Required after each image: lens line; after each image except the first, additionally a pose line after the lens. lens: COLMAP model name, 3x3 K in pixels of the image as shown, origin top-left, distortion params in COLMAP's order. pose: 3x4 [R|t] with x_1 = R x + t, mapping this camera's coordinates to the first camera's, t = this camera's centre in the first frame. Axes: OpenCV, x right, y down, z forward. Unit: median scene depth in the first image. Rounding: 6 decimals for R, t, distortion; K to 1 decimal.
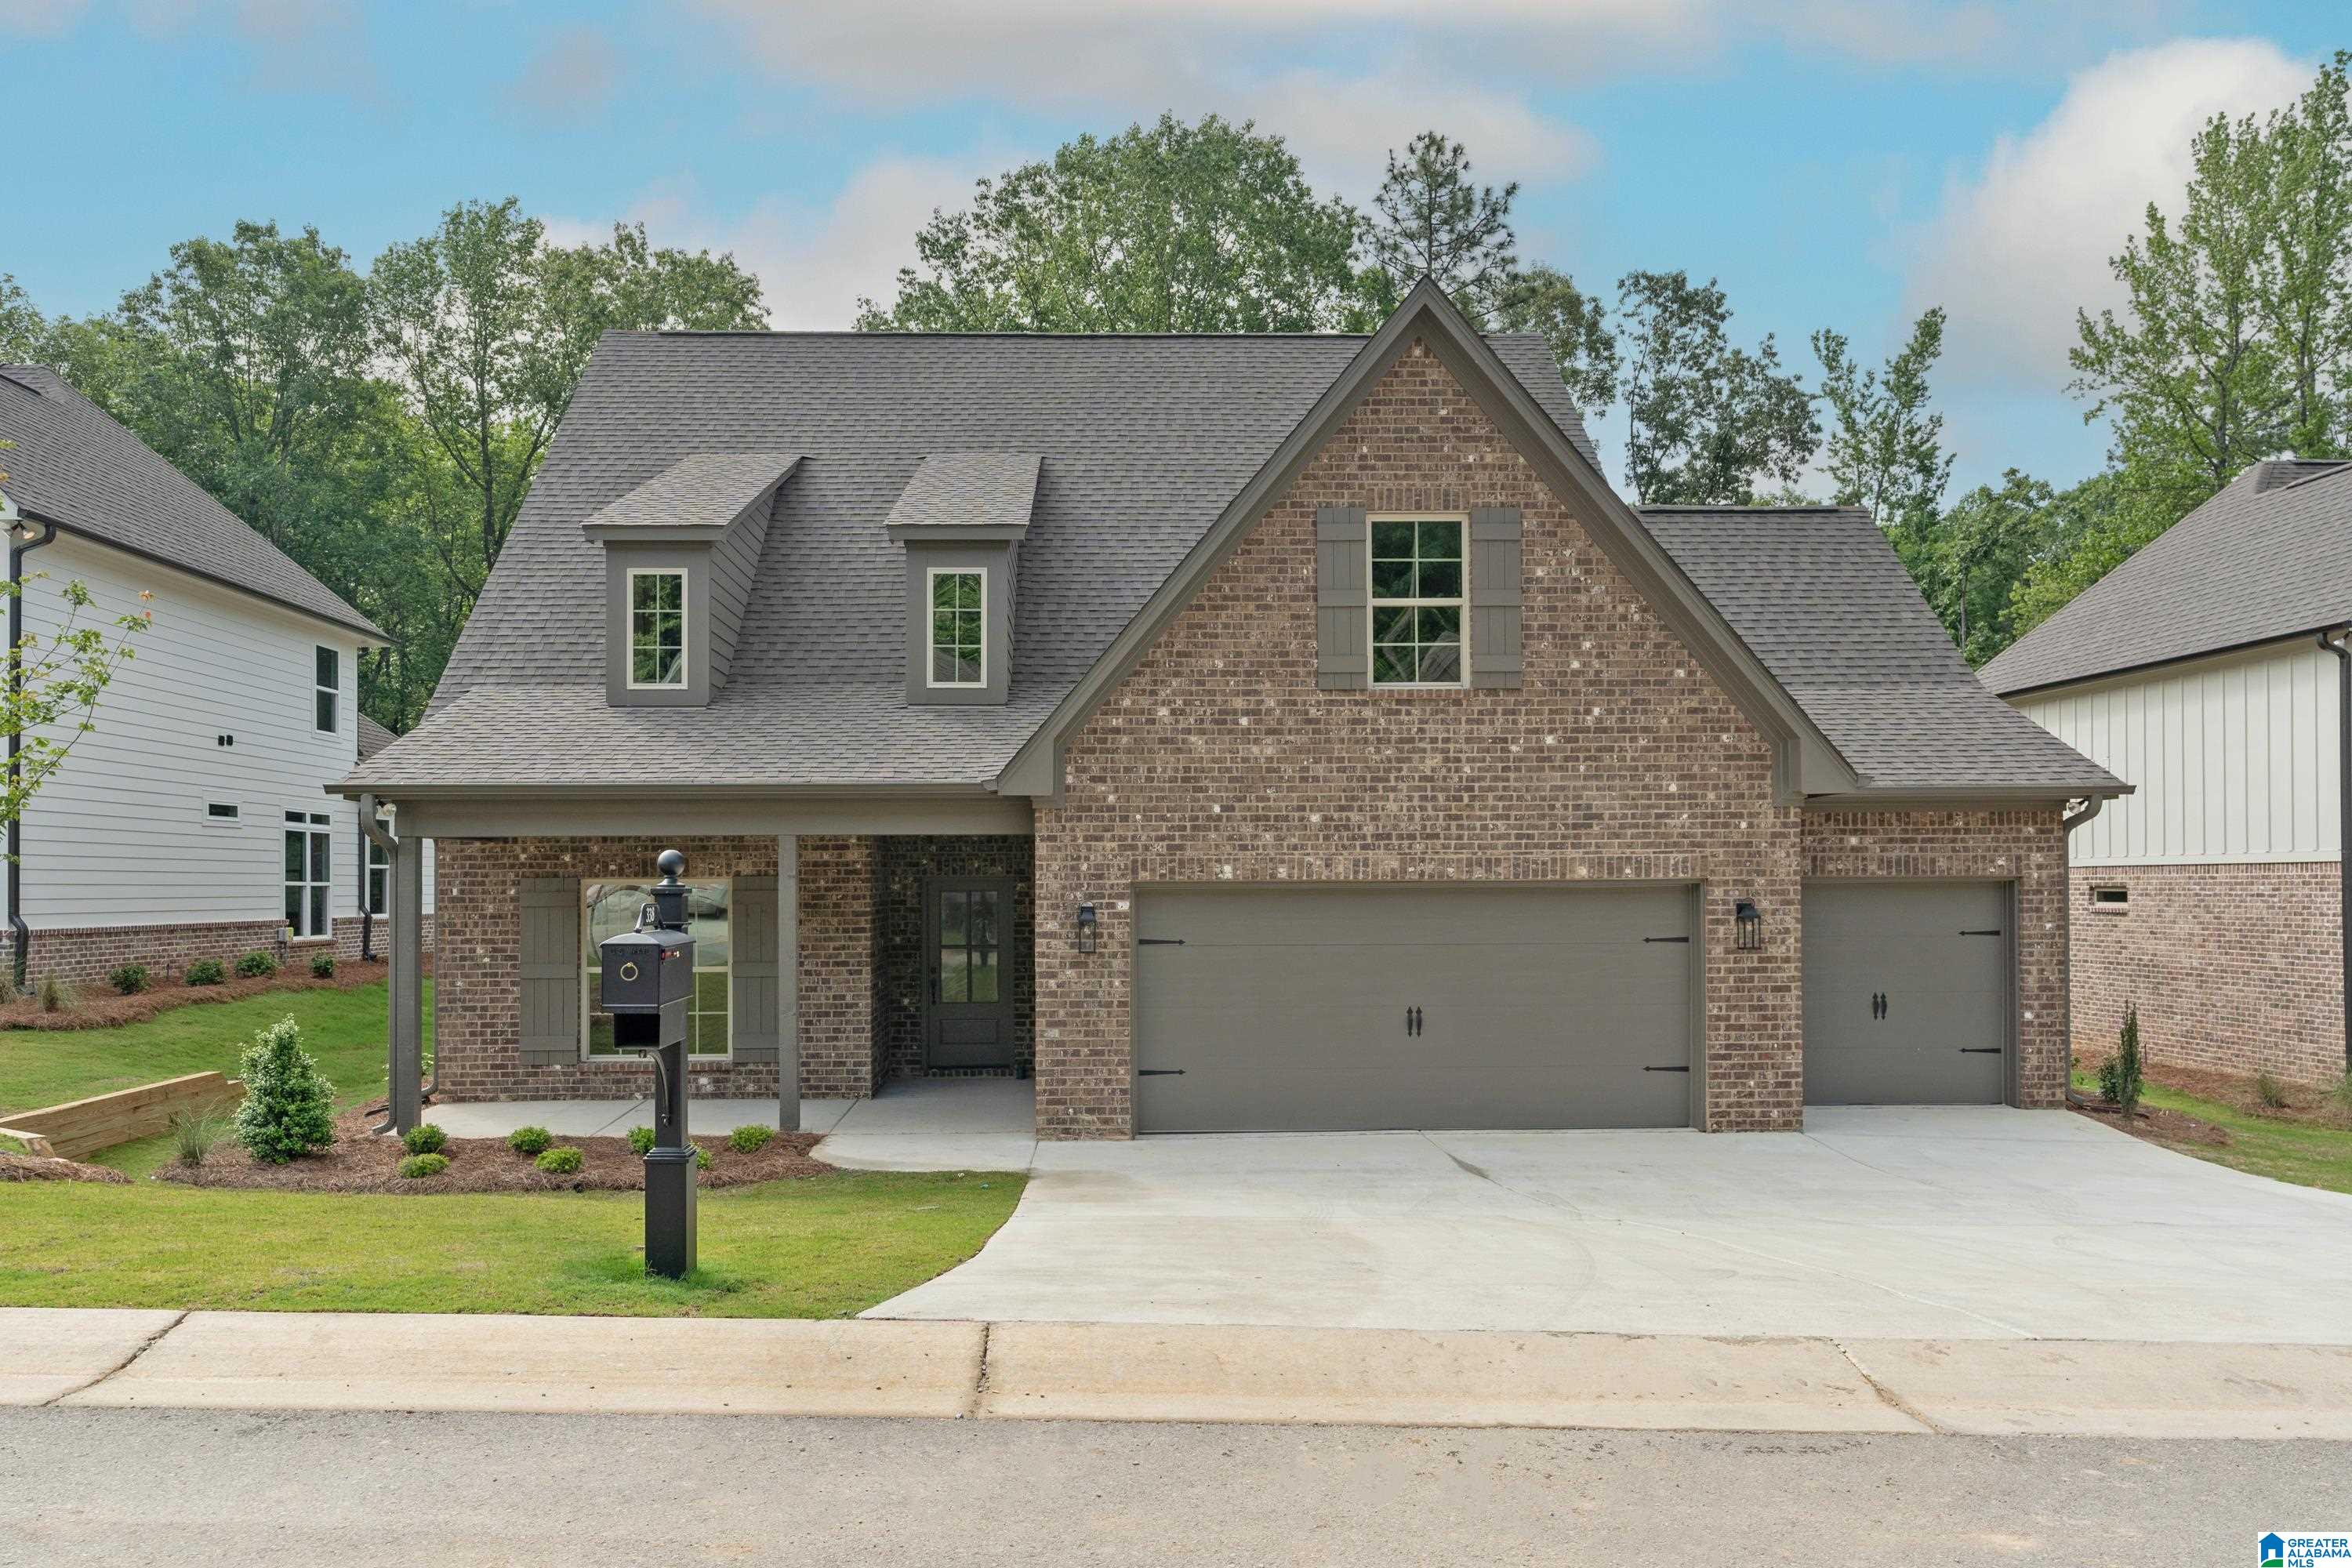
lens RADIAL K [[1601.5, 0, 1207.6], [0, 1601.5, 878.9], [0, 0, 1]] dist [-0.003427, 0.000679]
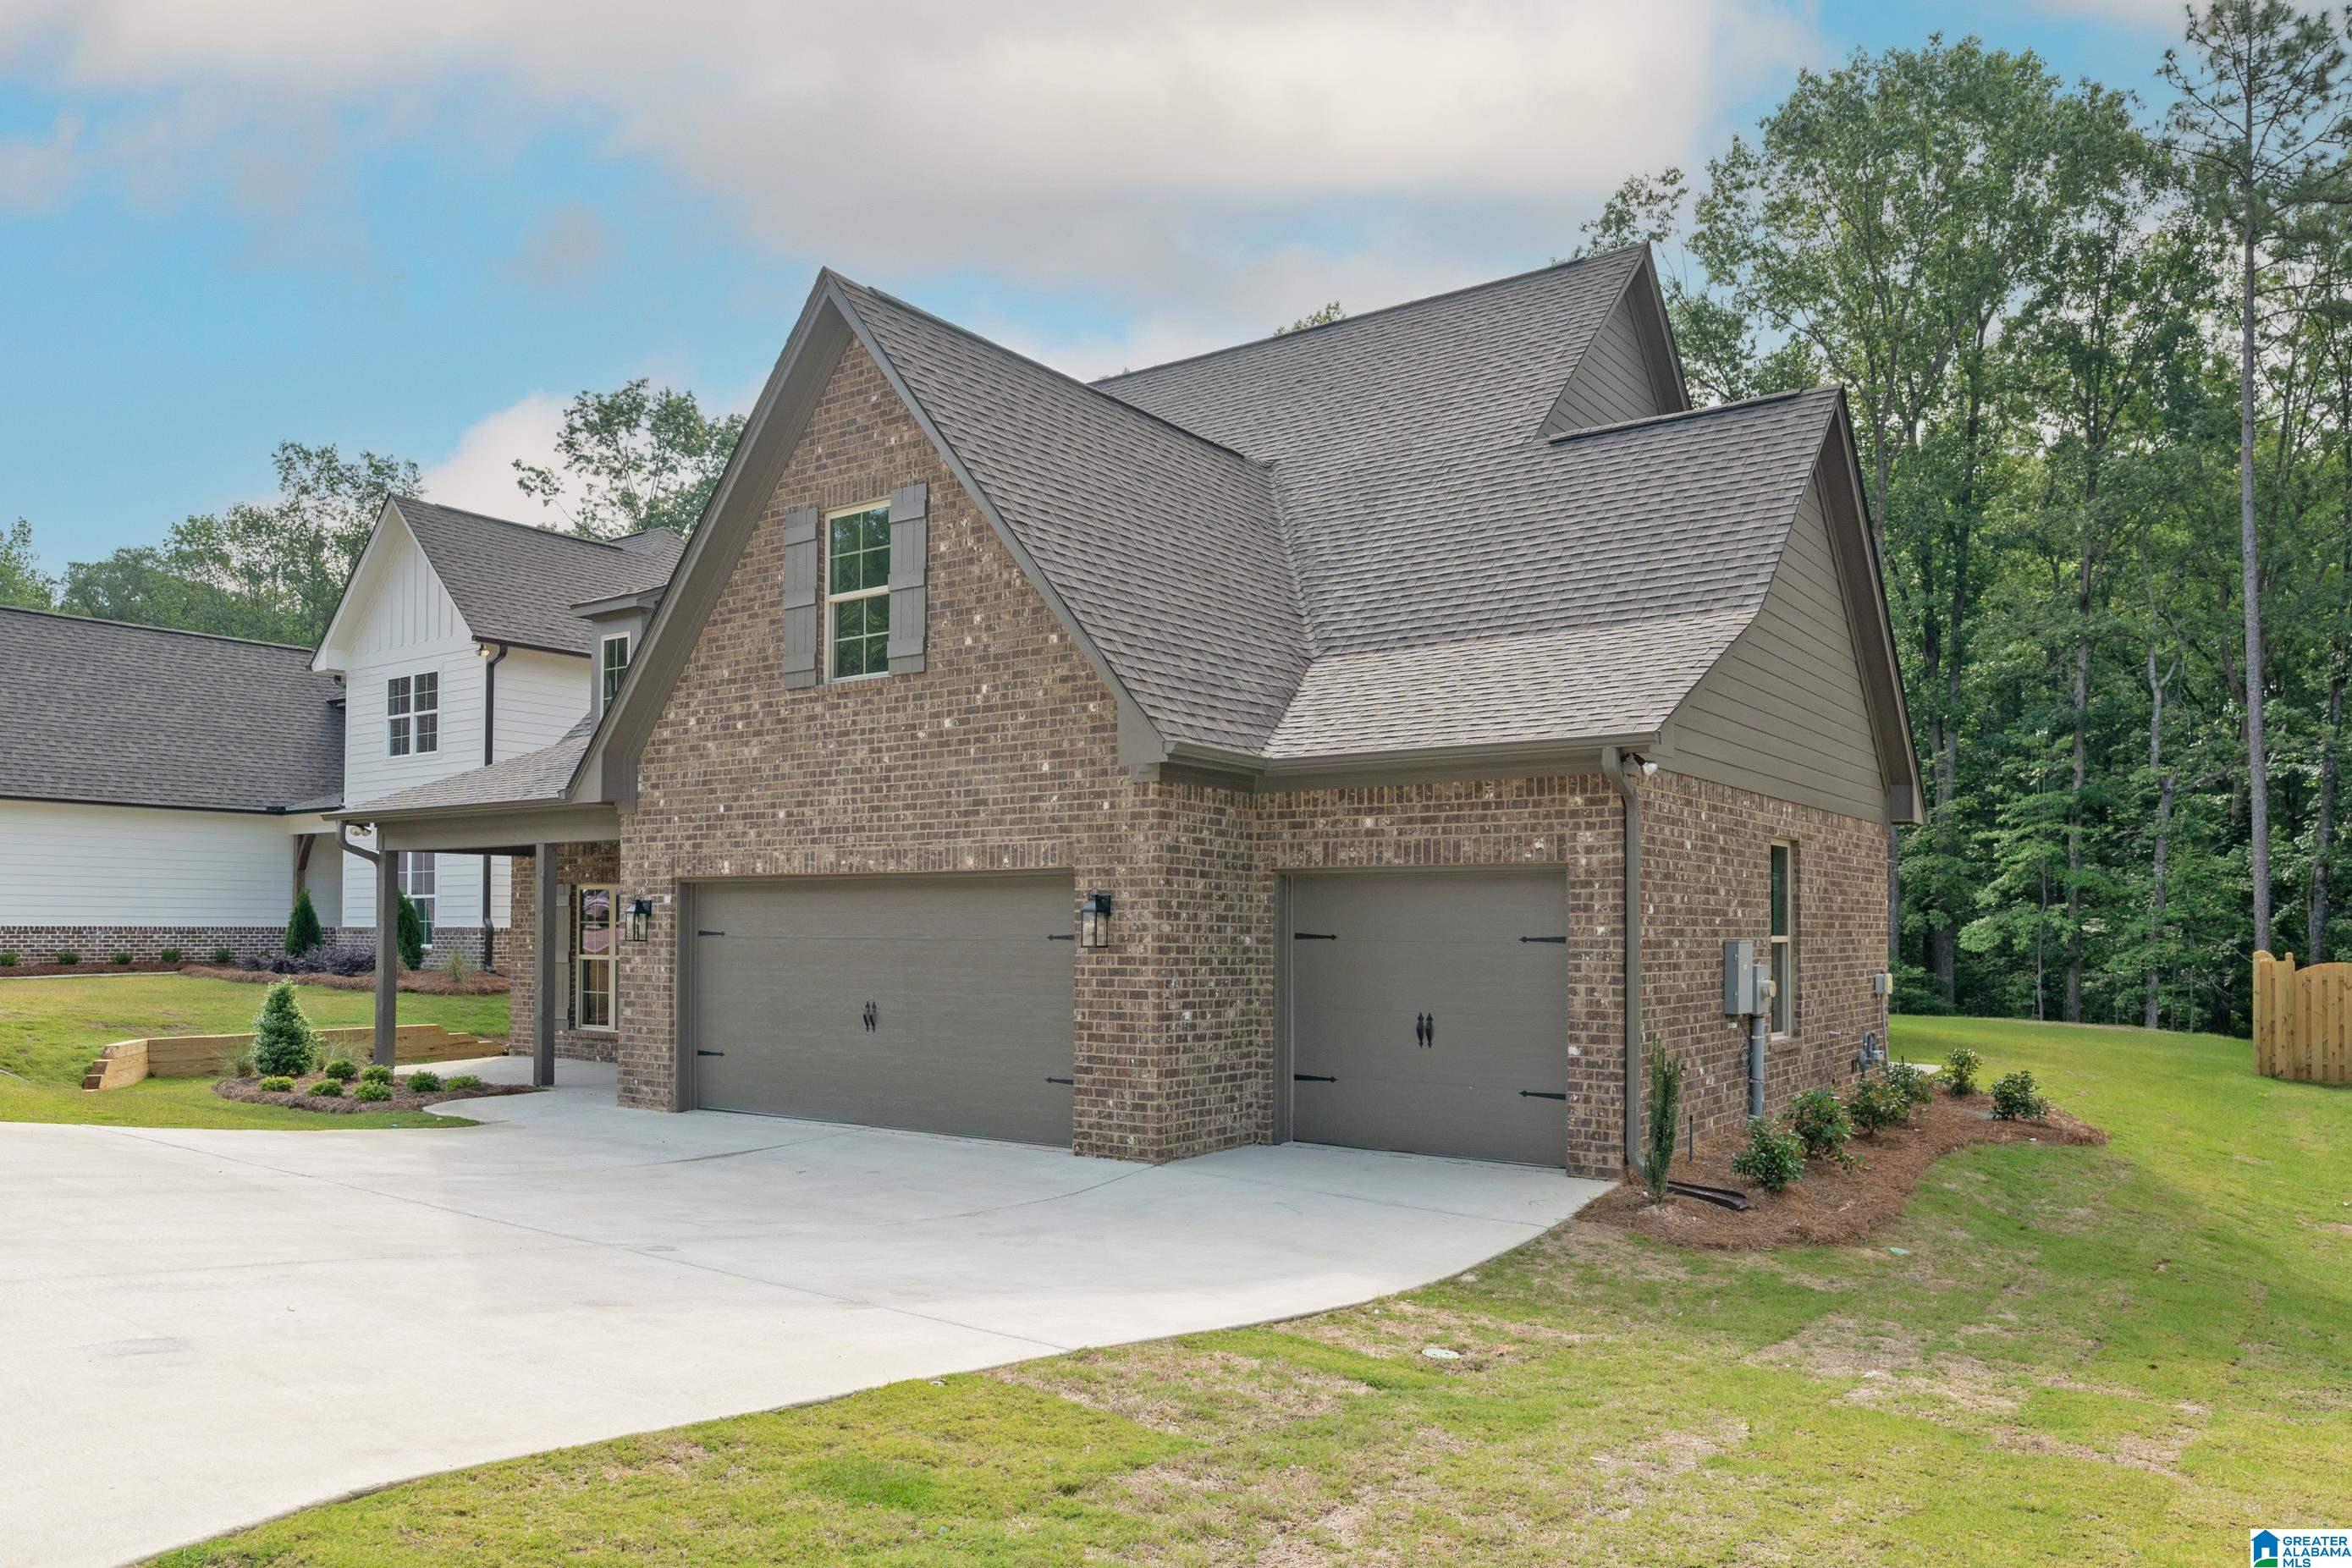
lens RADIAL K [[1573.3, 0, 1150.9], [0, 1573.3, 907.1], [0, 0, 1]] dist [-0.010977, 0.002139]
pose [[0.805137, 0.001249, -0.593088, 0.860188], [-0.005074, 0.999976, -0.004782, 0.025547], [0.593068, 0.006859, 0.805123, 0.324775]]
